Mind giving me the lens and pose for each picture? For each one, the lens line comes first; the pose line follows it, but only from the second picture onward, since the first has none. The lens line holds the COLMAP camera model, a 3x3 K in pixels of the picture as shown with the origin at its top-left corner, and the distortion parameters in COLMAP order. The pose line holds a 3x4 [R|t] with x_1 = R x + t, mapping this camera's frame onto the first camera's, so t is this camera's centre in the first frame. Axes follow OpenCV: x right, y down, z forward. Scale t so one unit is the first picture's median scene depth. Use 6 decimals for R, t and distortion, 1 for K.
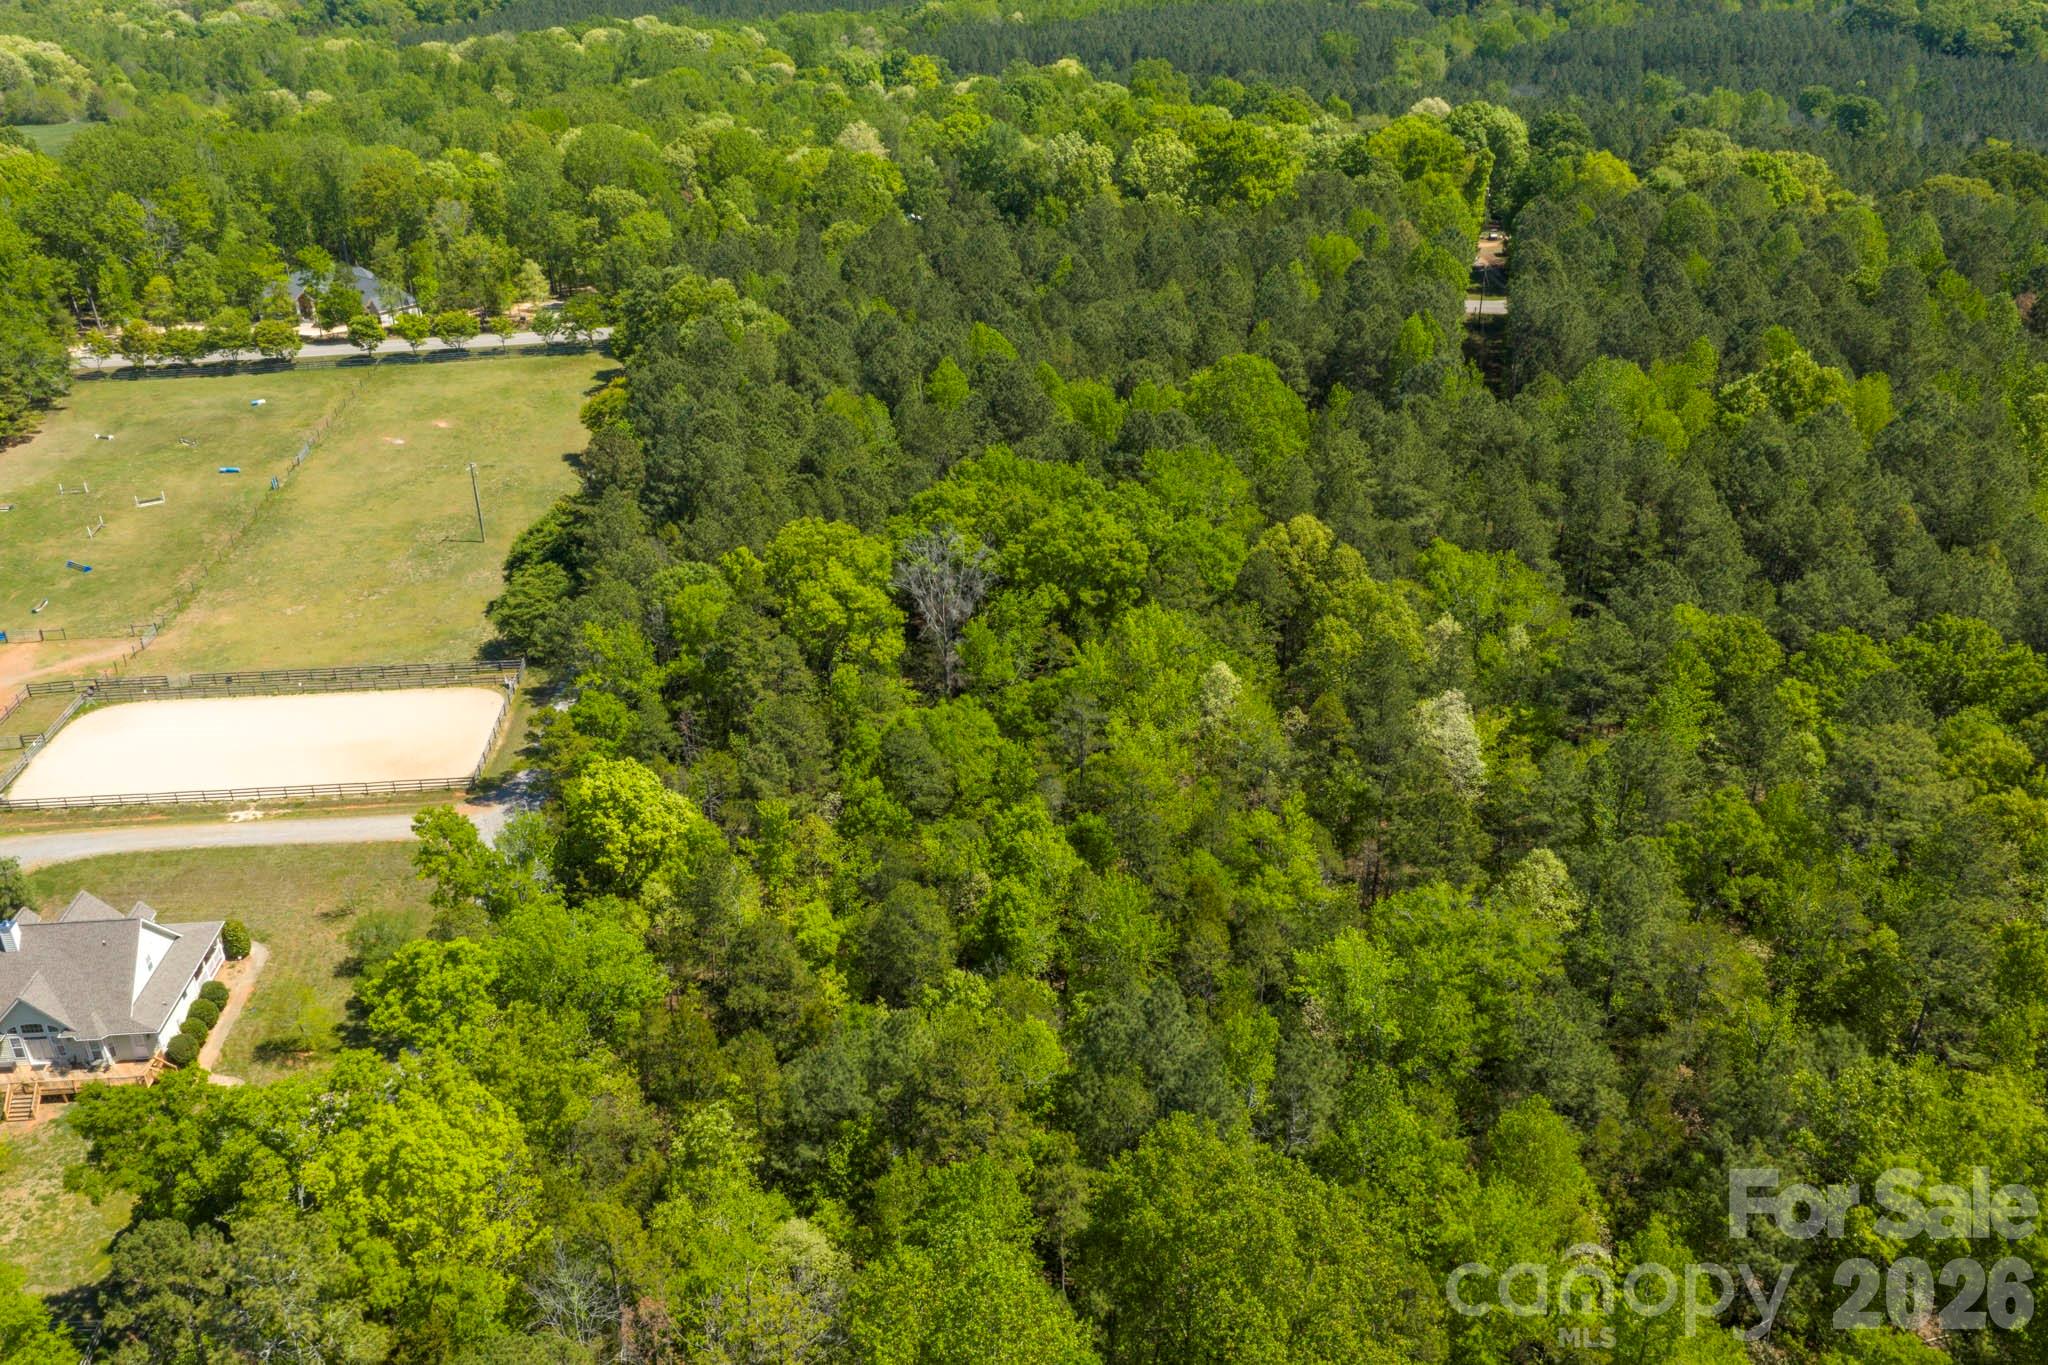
lens RADIAL K [[1702.5, 0, 1022.8], [0, 1702.5, 679.5], [0, 0, 1]] dist [0.001583, -0.002641]
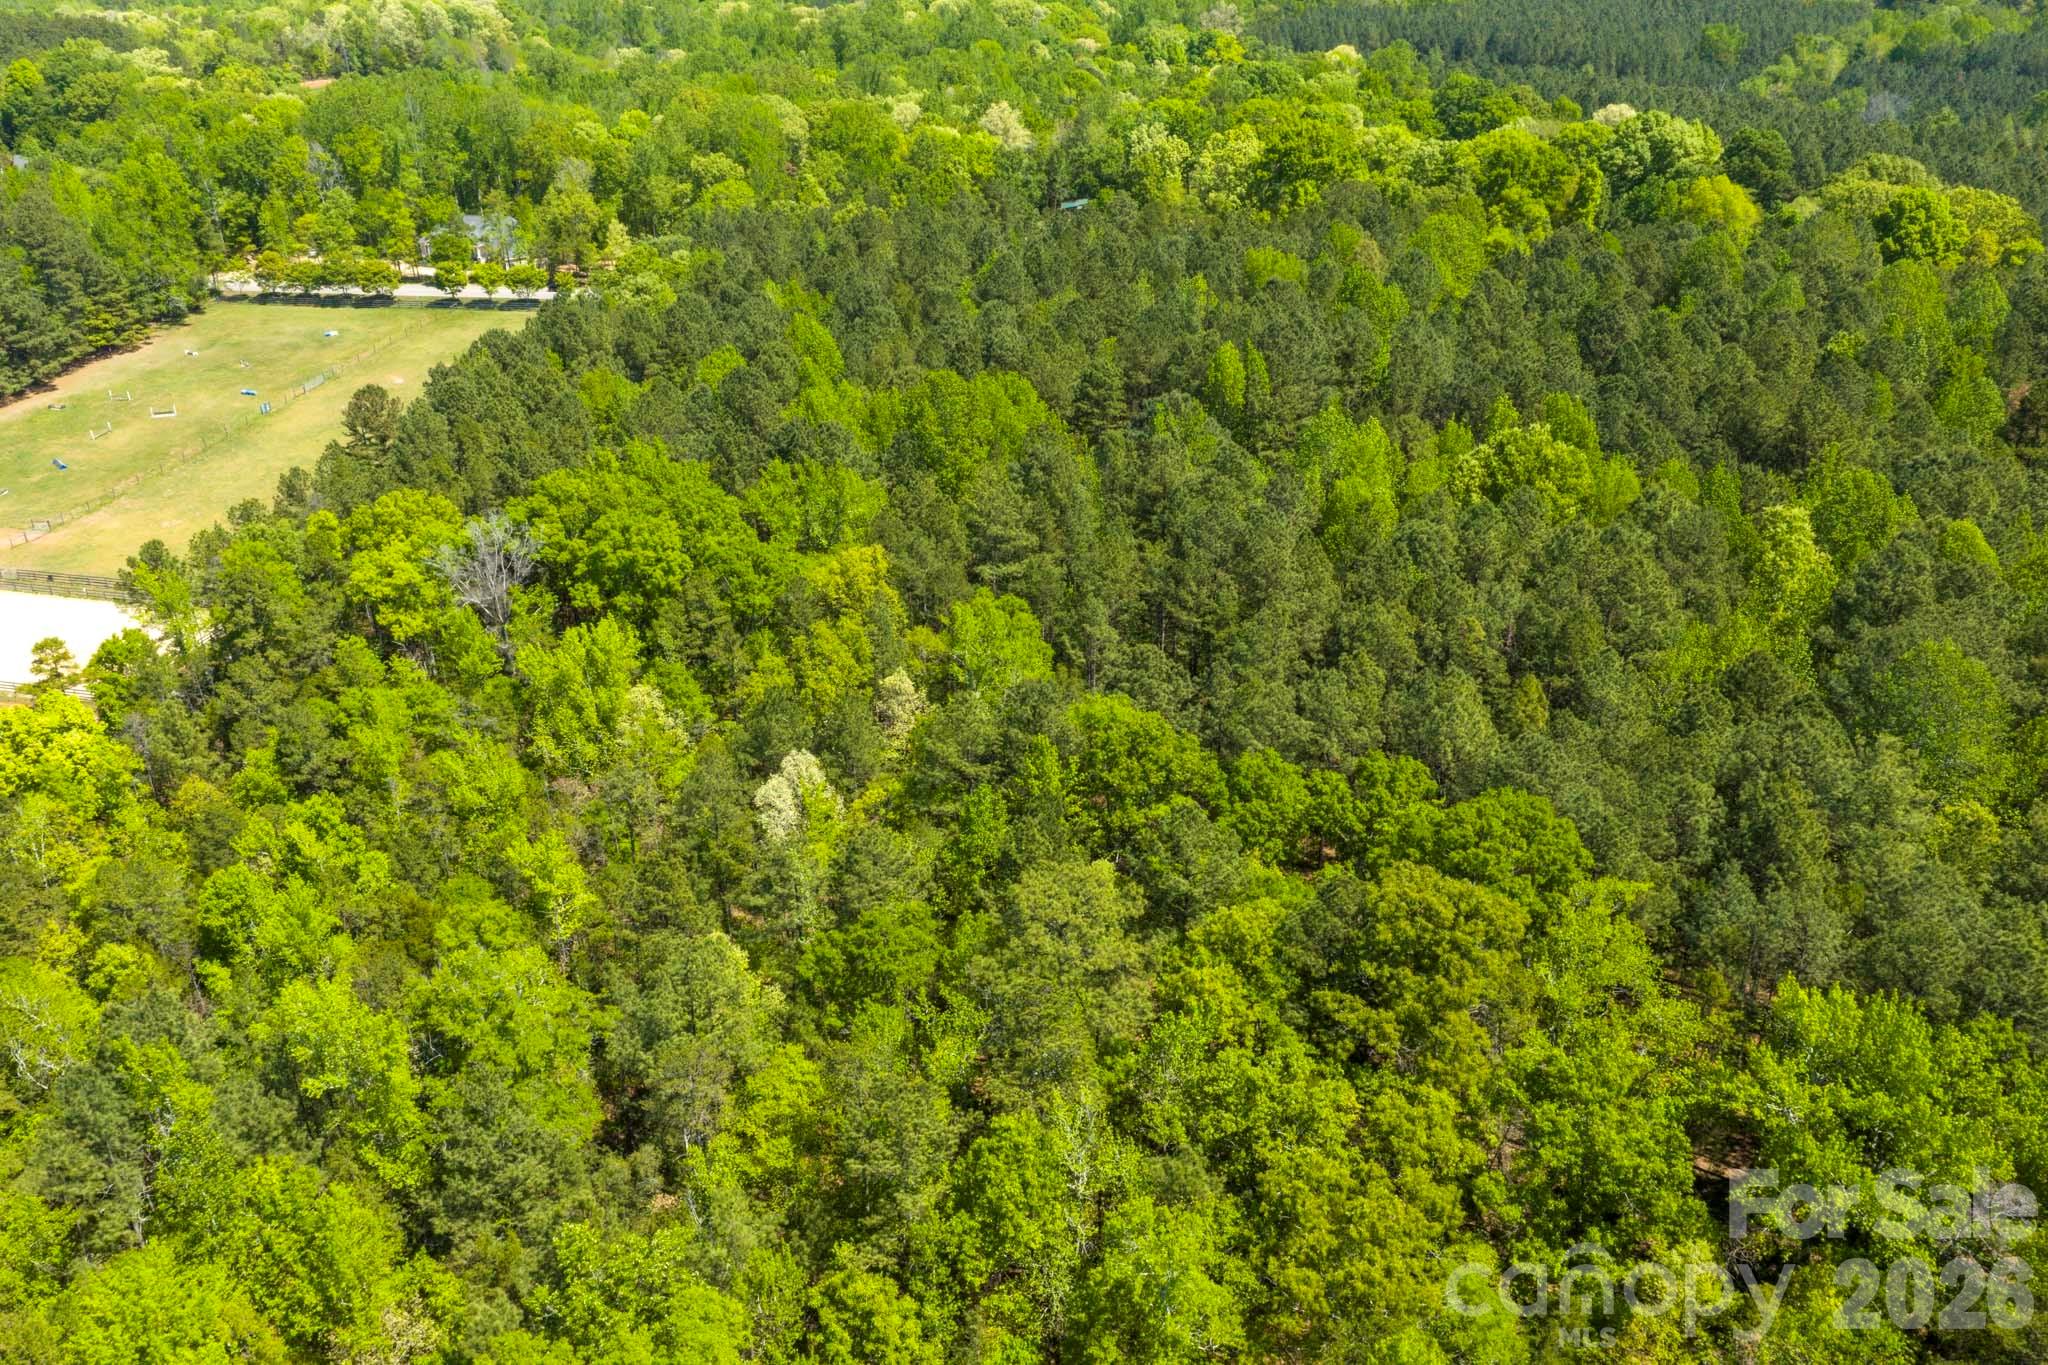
lens RADIAL K [[1702.5, 0, 1023.7], [0, 1702.5, 685.4], [0, 0, 1]] dist [0.001583, -0.002641]
pose [[0.950431, 0.140682, -0.277288, 0.291633], [-0.136230, 0.990046, 0.035359, -0.035981], [0.279502, 0.004169, 0.960136, 0.069614]]
